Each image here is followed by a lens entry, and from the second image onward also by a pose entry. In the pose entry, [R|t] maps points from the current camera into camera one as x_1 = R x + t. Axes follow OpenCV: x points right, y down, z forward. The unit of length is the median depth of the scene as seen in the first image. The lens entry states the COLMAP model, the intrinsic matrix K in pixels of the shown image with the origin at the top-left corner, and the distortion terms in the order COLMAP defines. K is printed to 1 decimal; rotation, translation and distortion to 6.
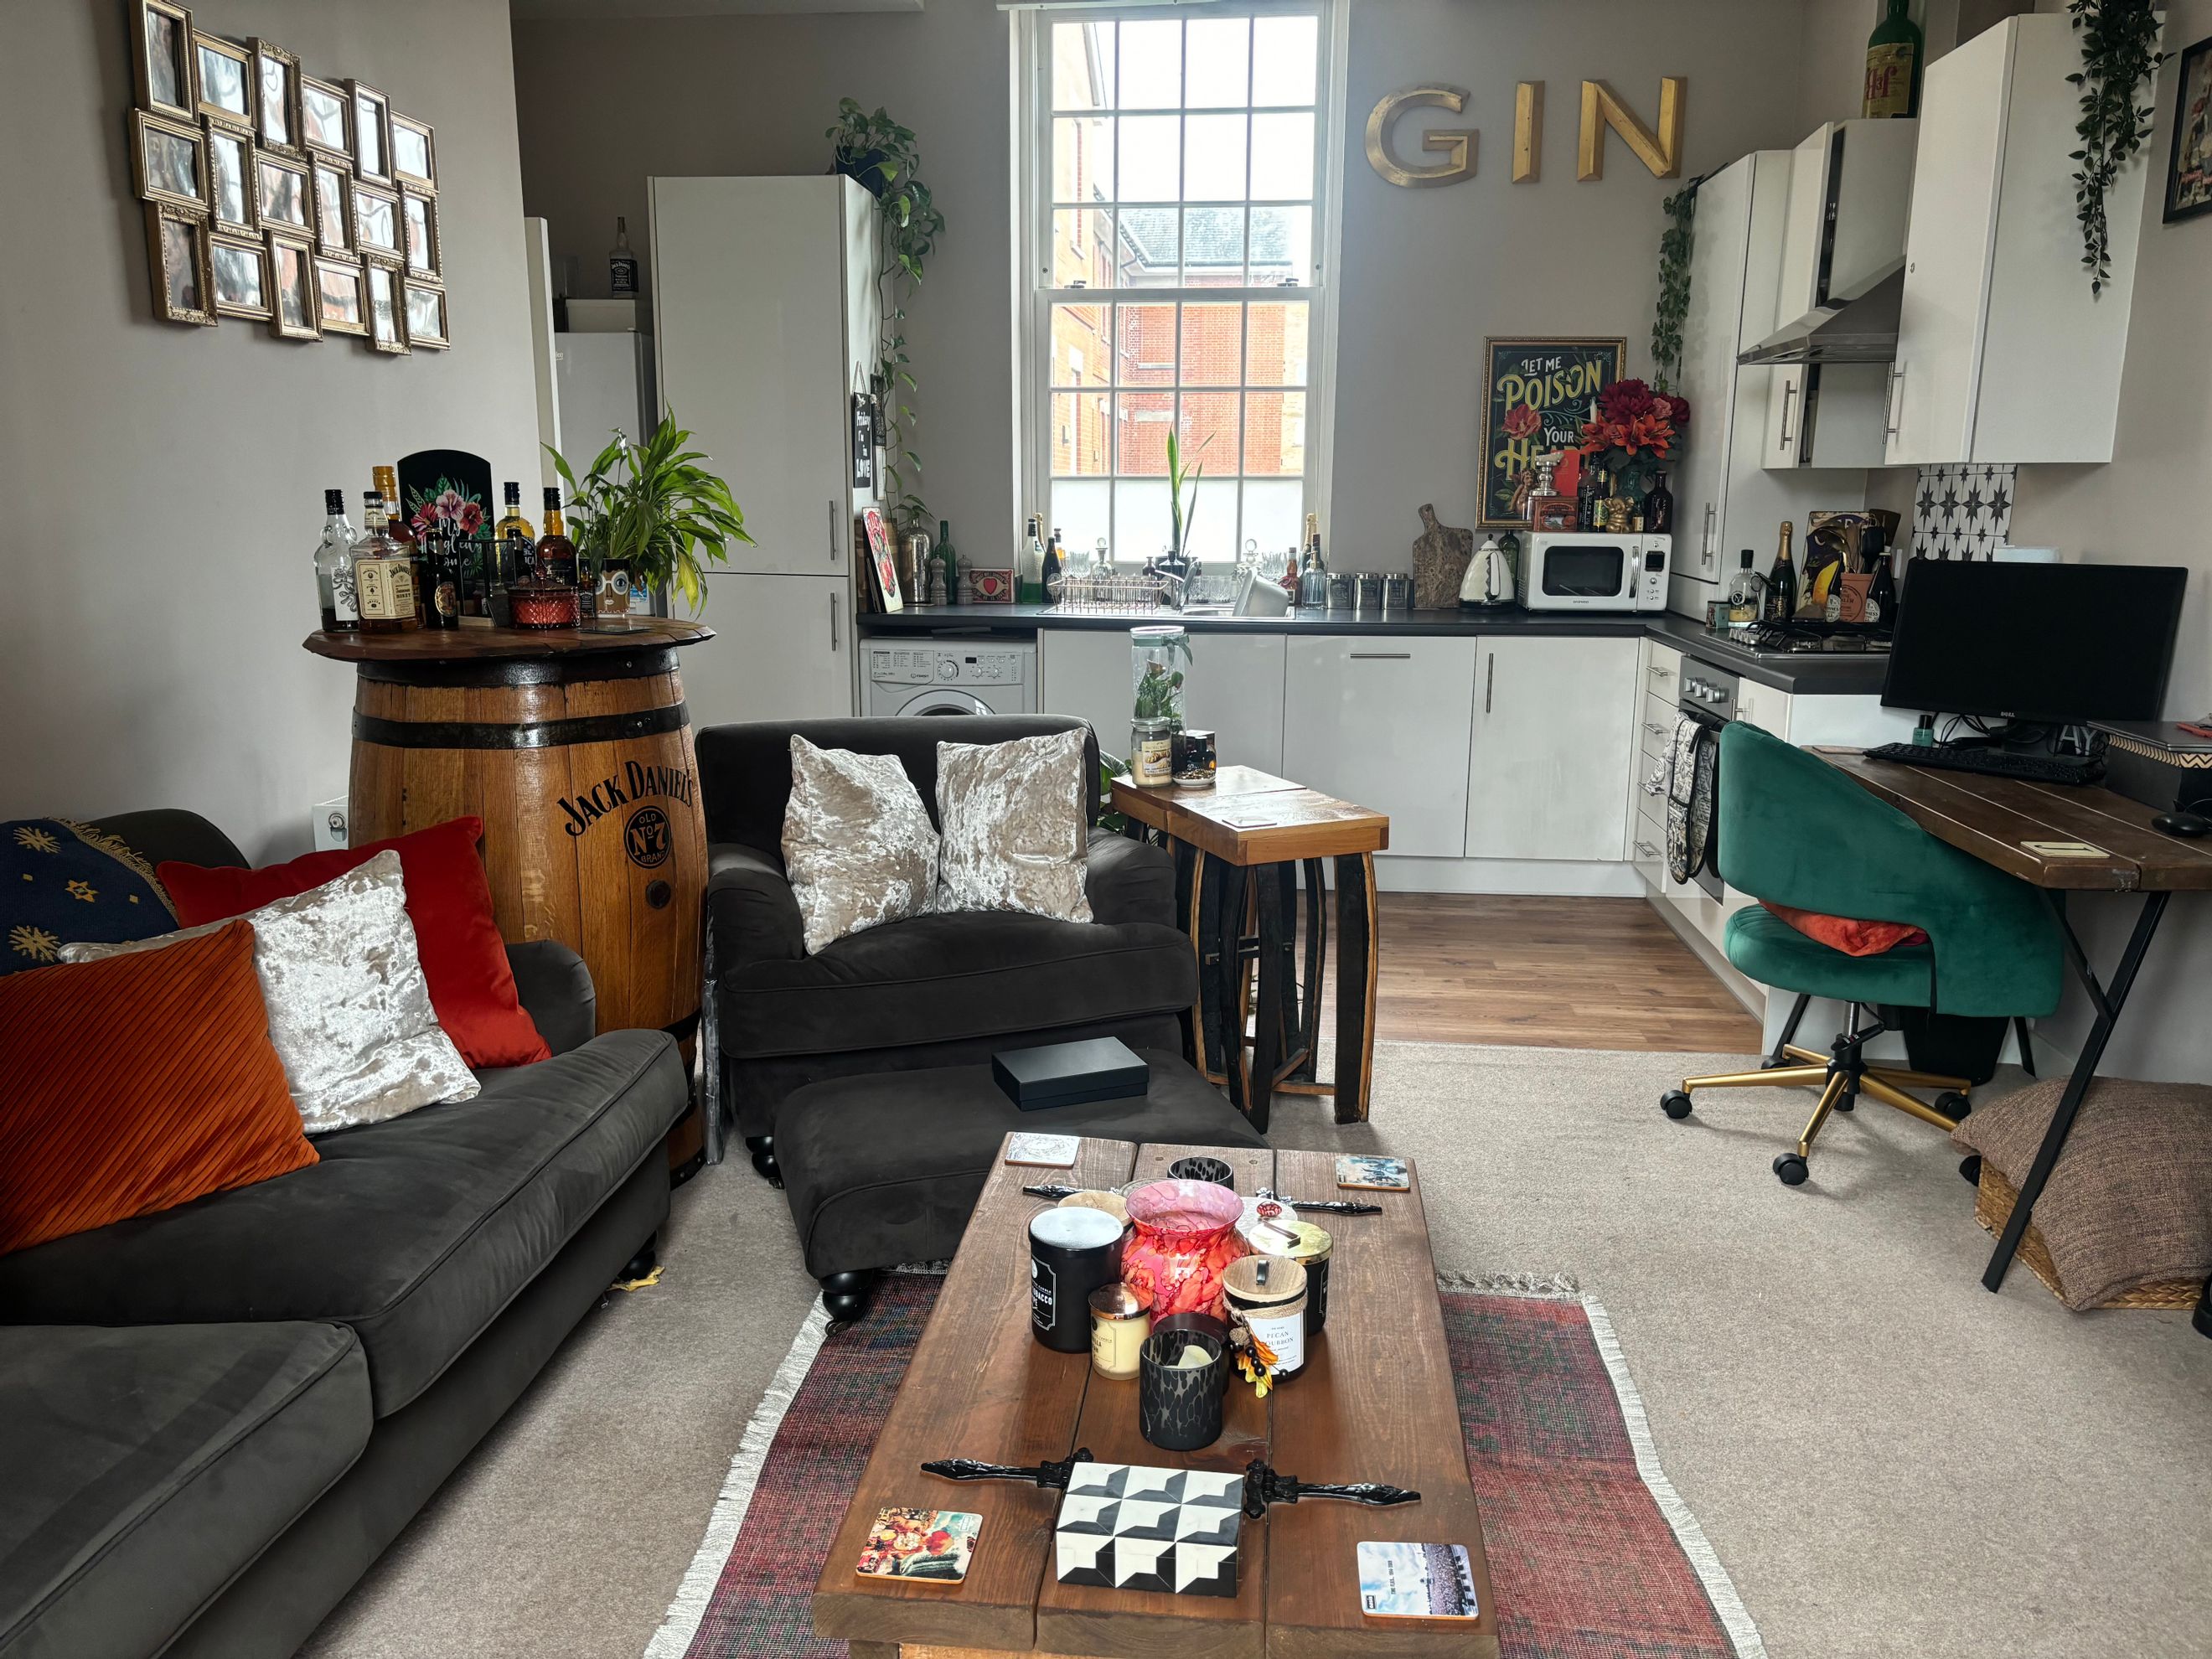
lens RADIAL K [[1711.6, 0, 1111.8], [0, 1711.6, 837.6], [0, 0, 1]] dist [0.053851, -0.042849]
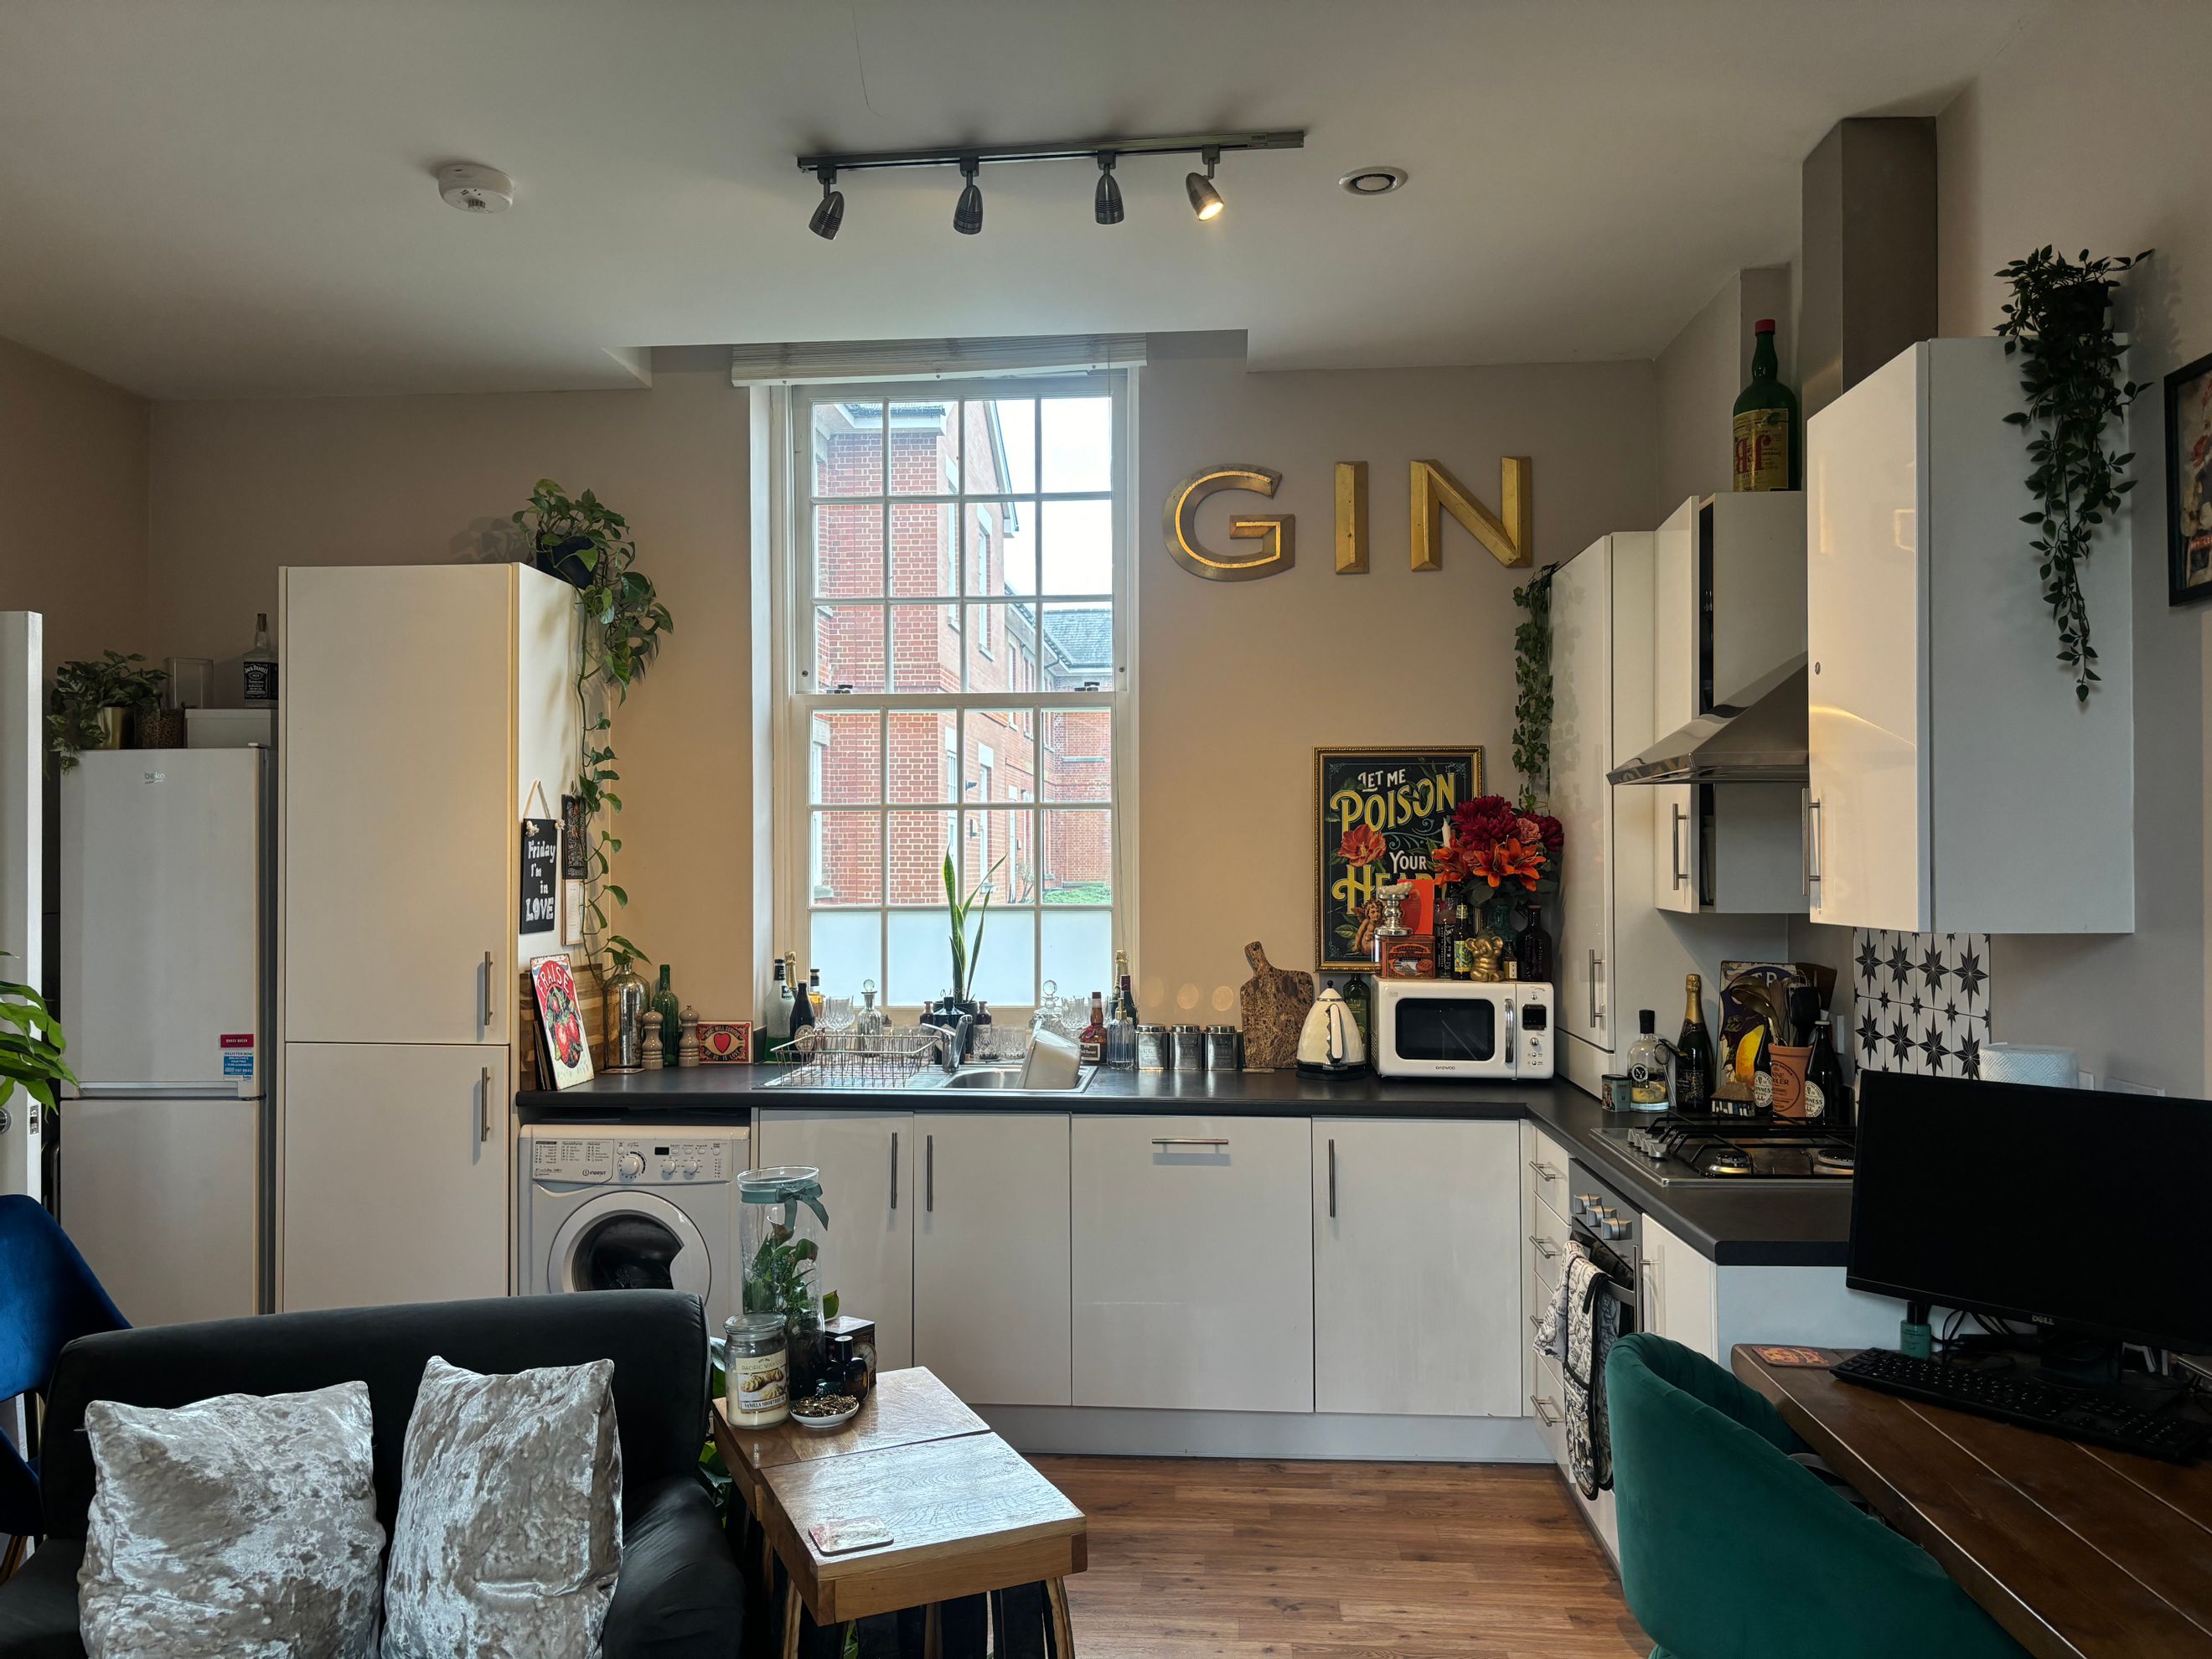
lens RADIAL K [[1711.6, 0, 1090.2], [0, 1711.6, 837.0], [0, 0, 1]] dist [0.053851, -0.042849]
pose [[0.999722, -0.007175, 0.022439, 0.096446], [0.011931, 0.975511, -0.219626, -0.072002], [-0.020313, 0.219833, 0.975326, 0.219177]]
